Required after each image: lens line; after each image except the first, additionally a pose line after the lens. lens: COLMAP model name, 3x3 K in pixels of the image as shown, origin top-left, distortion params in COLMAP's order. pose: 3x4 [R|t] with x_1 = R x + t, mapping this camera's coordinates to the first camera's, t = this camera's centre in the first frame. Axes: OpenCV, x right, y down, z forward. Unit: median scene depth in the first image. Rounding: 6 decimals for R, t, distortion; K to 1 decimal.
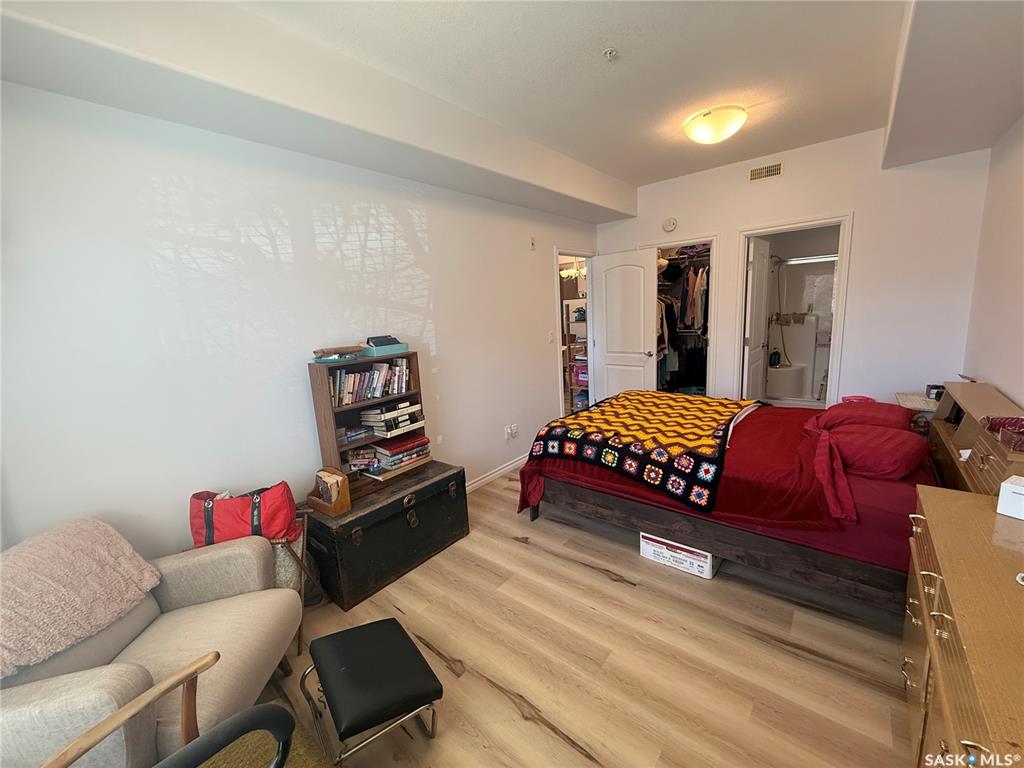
lens RADIAL K [[408.7, 0, 513.2], [0, 408.7, 383.3], [0, 0, 1]] dist [-0.000206, 0.000424]
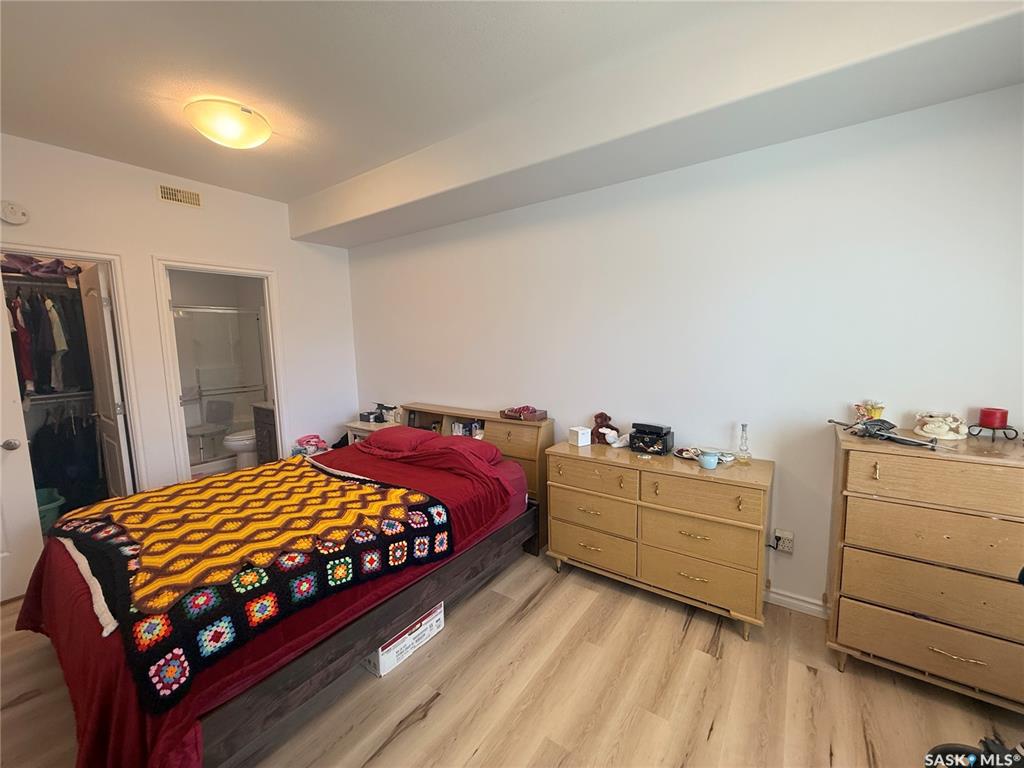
lens RADIAL K [[408.7, 0, 509.8], [0, 408.7, 384.2], [0, 0, 1]] dist [-0.000206, 0.000424]
pose [[-0.067292, -0.052541, 0.996349, -0.379945], [0.200870, 0.977452, 0.065111, -0.089347], [-0.977304, 0.204518, -0.055221, 0.657706]]
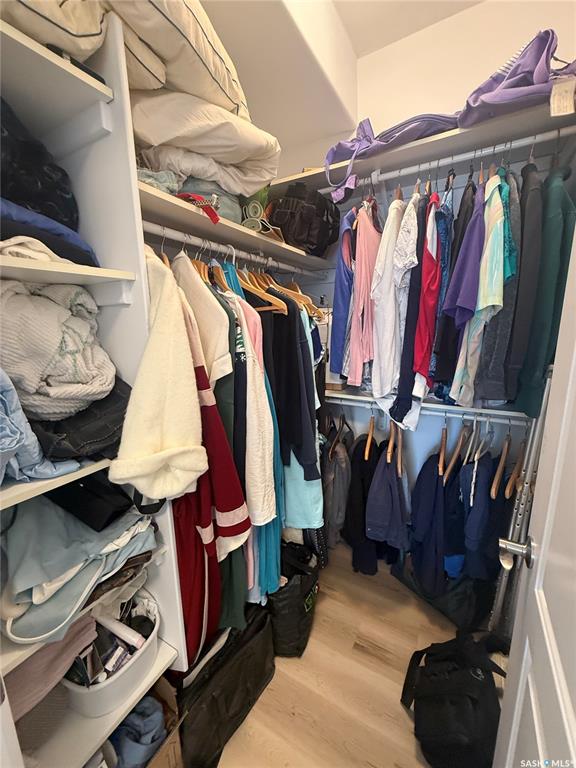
lens RADIAL K [[306.5, 0, 284.9], [0, 306.5, 386.1], [0, 0, 1]] dist [-0.000206, 0.000424]
pose [[0.987382, 0.009223, 0.158087, 0.711000], [-0.011295, 0.999862, 0.012214, -0.302964], [-0.157952, -0.013845, 0.987350, 1.623941]]
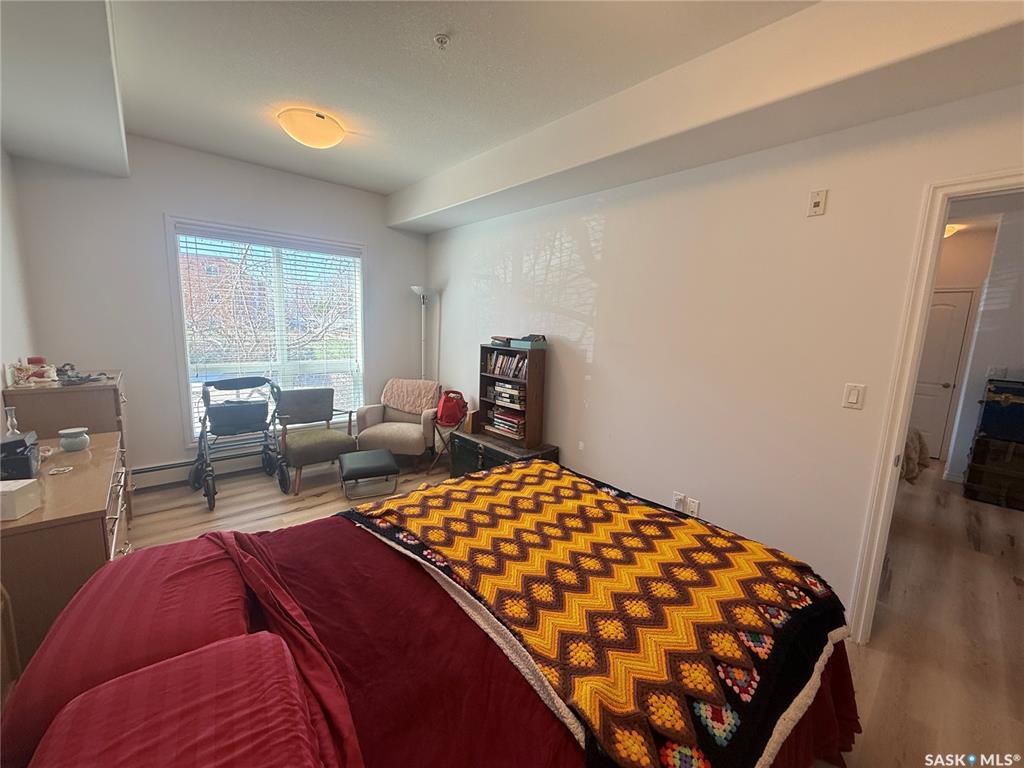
lens RADIAL K [[408.7, 0, 507.9], [0, 408.7, 381.9], [0, 0, 1]] dist [-0.000206, 0.000424]
pose [[-0.162484, 0.197219, -0.966801, 0.945406], [-0.204060, 0.951923, 0.228479, -0.245761], [0.965380, 0.234410, -0.114428, 1.079351]]
